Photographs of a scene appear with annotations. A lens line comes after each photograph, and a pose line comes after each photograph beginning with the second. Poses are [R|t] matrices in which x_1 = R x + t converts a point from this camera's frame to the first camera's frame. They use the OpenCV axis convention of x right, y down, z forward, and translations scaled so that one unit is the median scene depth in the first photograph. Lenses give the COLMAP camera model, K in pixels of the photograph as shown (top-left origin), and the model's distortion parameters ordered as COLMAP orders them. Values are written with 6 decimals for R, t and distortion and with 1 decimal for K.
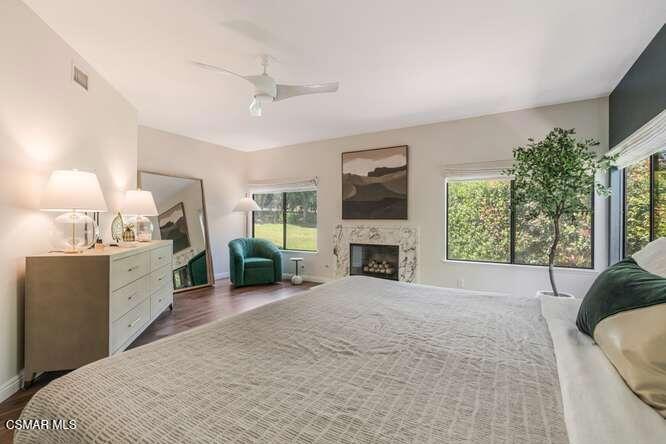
lens RADIAL K [[305.6, 0, 332.6], [0, 305.6, 219.8], [0, 0, 1]] dist [-0.008105, 0.000324]
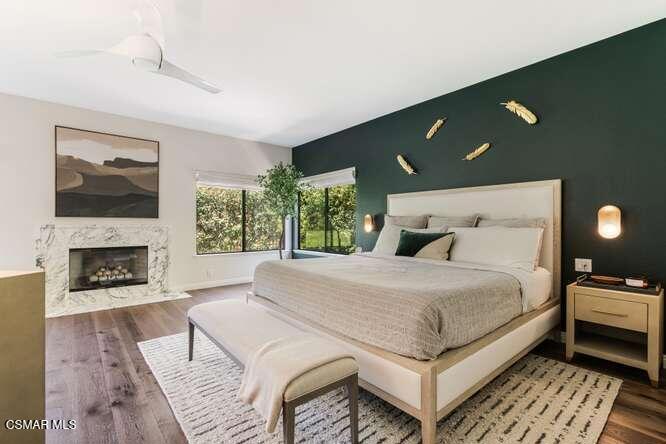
lens RADIAL K [[305.6, 0, 332.4], [0, 305.6, 224.1], [0, 0, 1]] dist [-0.008105, 0.000324]
pose [[0.335187, -0.003797, 0.942144, -0.464767], [-0.003158, 0.999982, 0.005153, 0.011007], [-0.942146, -0.004702, 0.335169, 0.145947]]
